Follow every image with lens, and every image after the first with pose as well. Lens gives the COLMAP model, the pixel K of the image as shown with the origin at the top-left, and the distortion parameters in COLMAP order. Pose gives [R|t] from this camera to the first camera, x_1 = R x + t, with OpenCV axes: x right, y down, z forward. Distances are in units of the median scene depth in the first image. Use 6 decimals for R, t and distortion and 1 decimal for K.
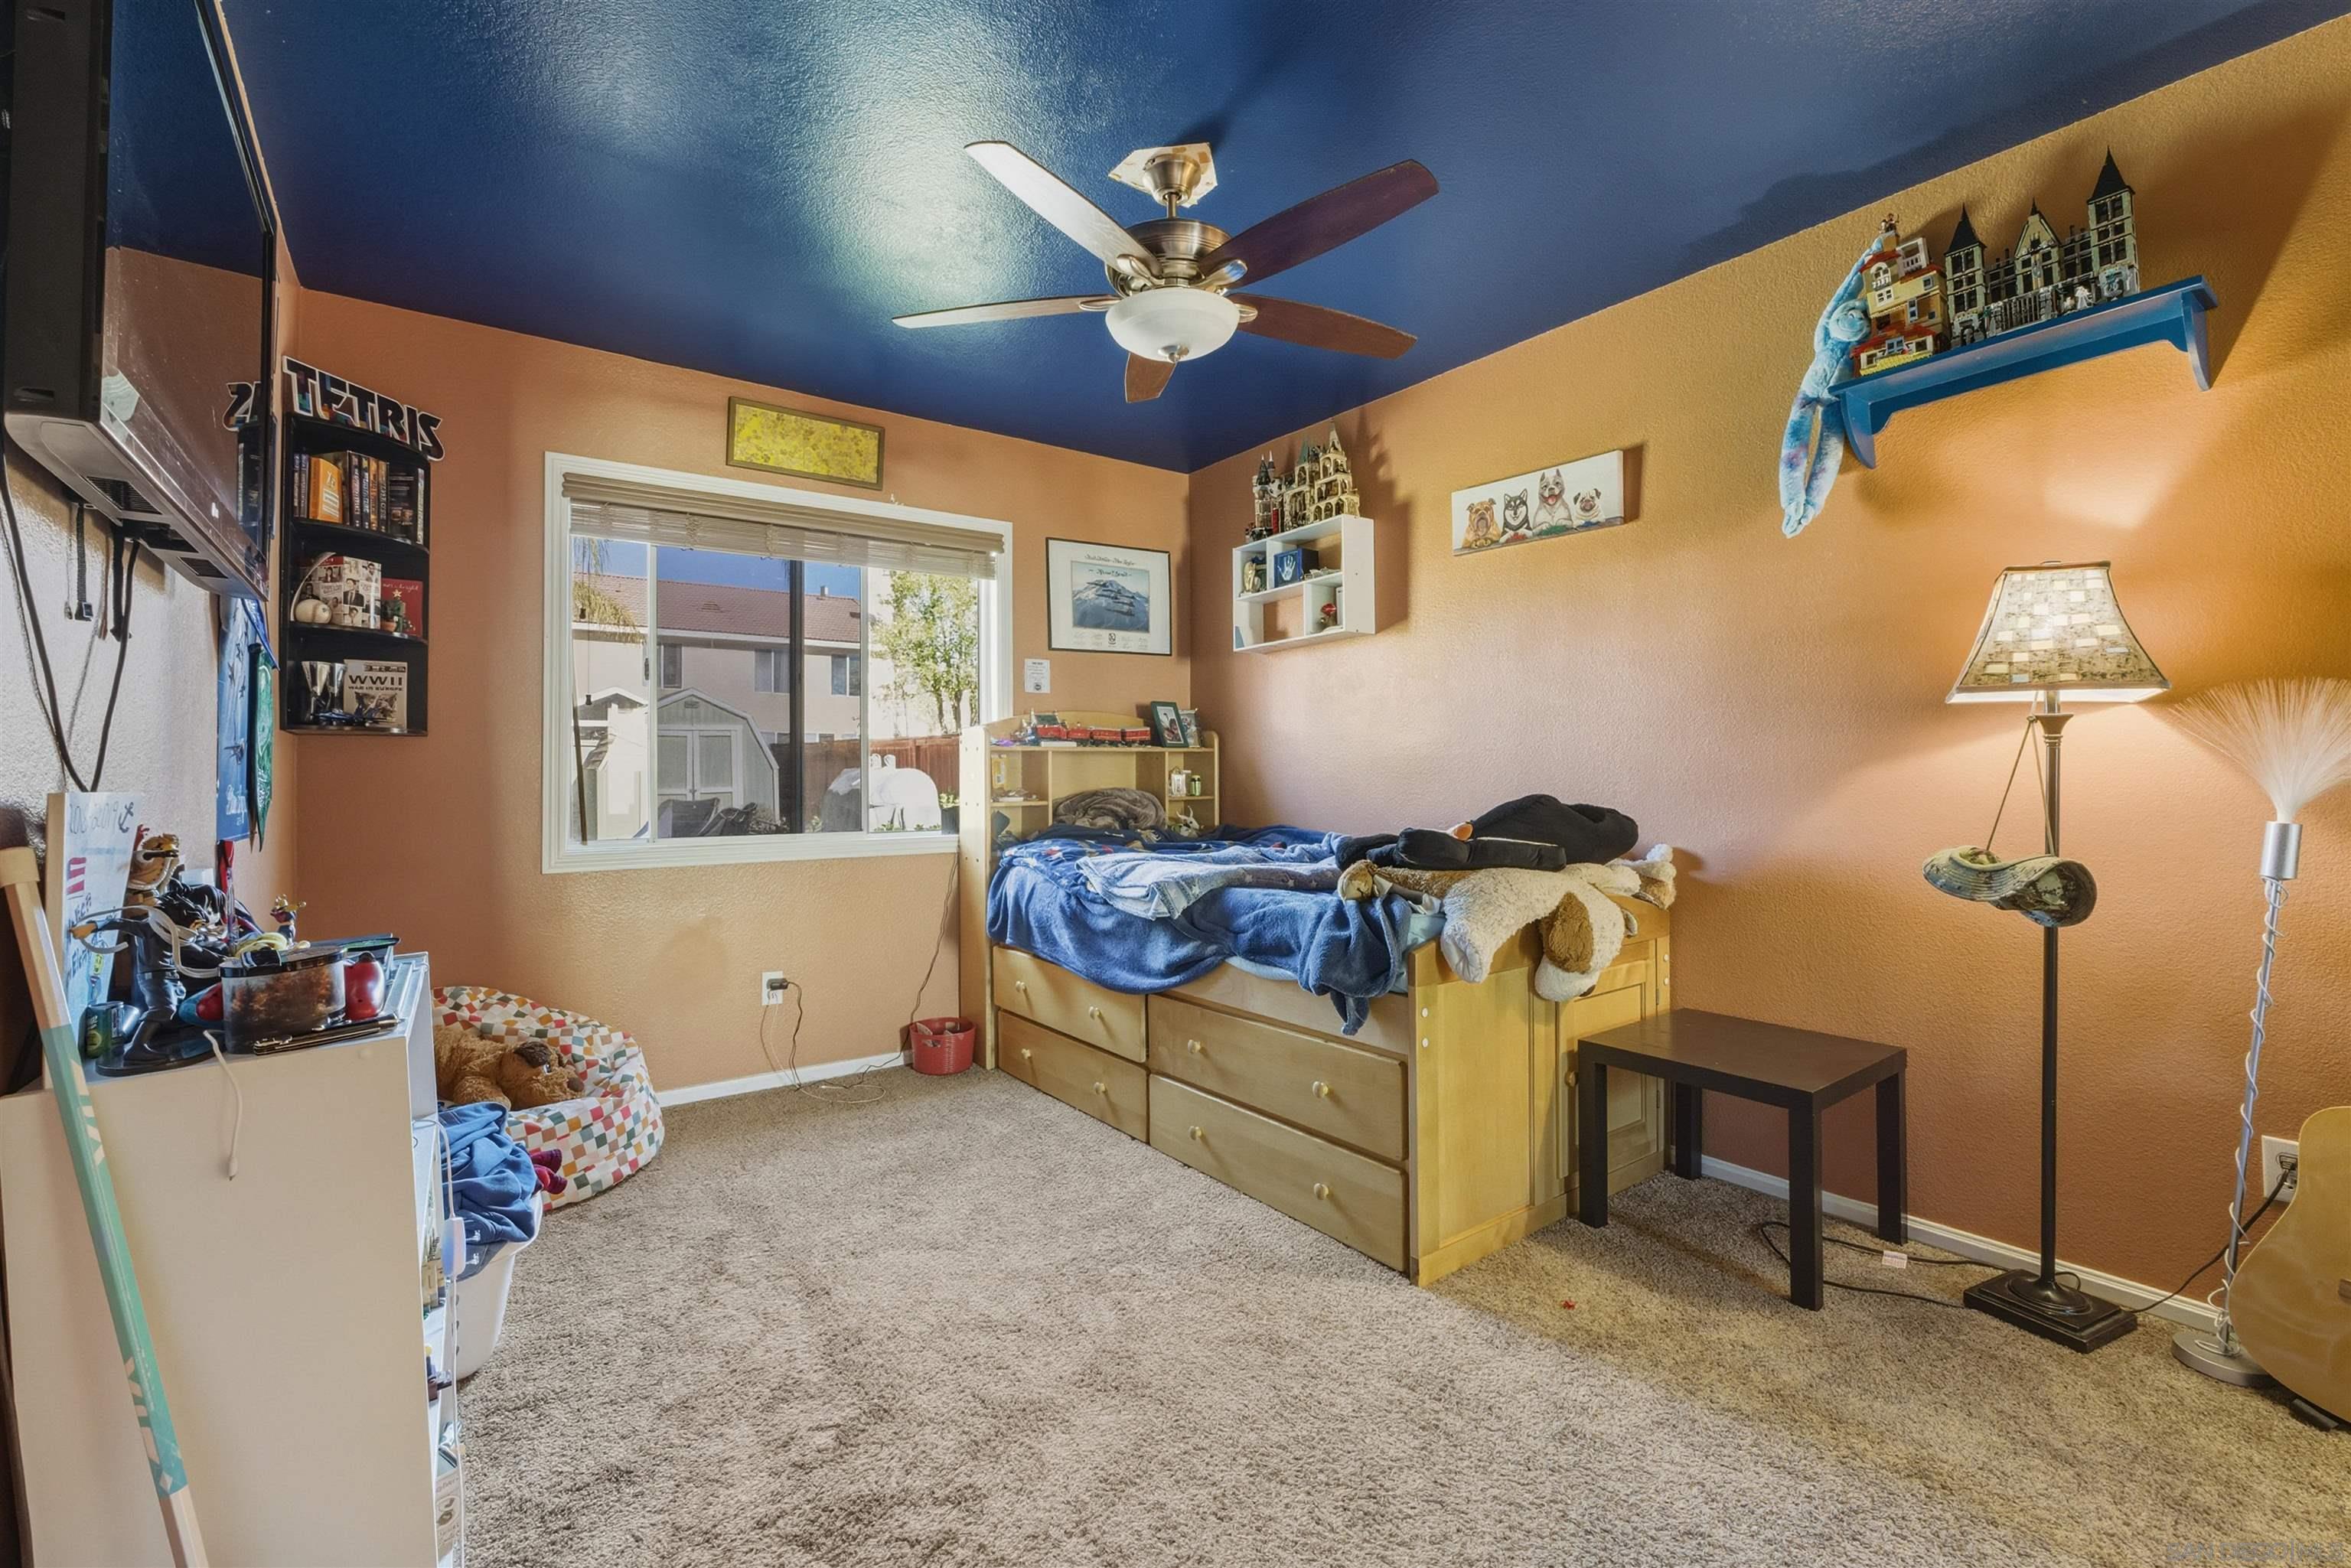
lens RADIAL K [[1011.3, 0, 1176.4], [0, 1011.3, 773.2], [0, 0, 1]] dist [-0.004845, -0.000060]
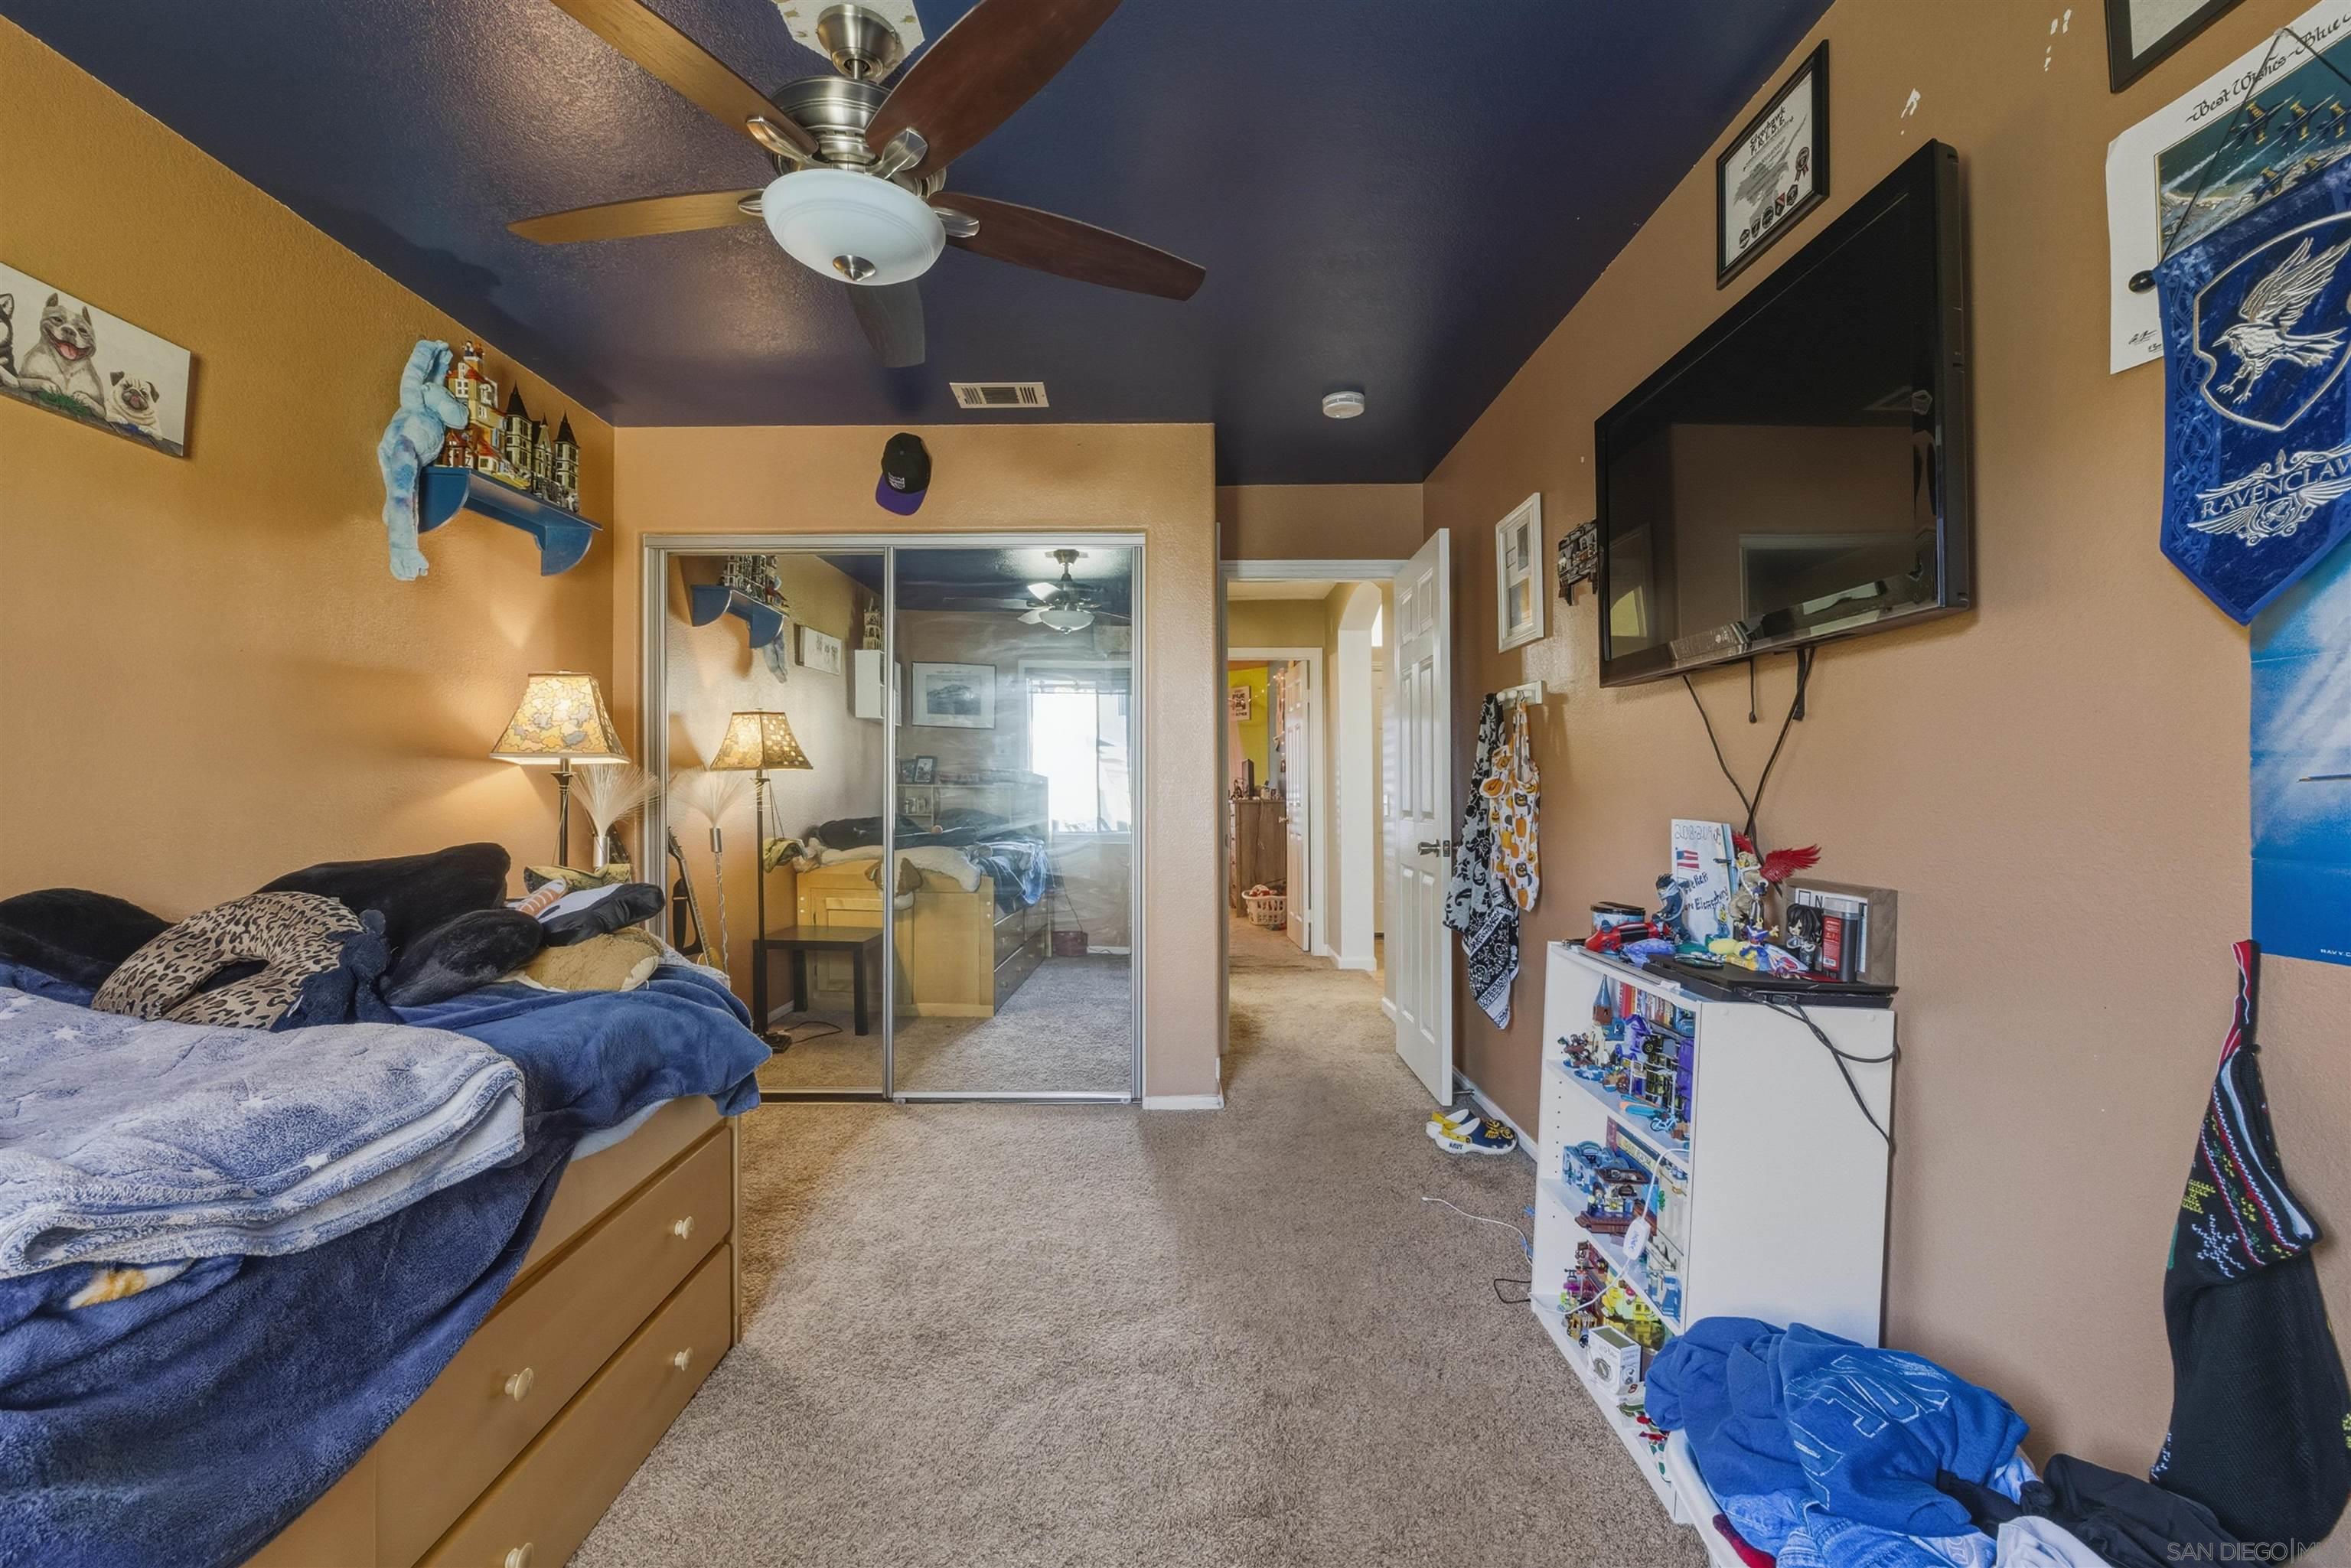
lens RADIAL K [[1011.3, 0, 1173.3], [0, 1011.3, 790.2], [0, 0, 1]] dist [-0.004845, -0.000060]
pose [[-0.816298, 0.006742, 0.577592, -0.487156], [0.001037, 0.999947, -0.010206, -0.011988], [-0.577630, -0.007732, -0.816262, 1.126698]]
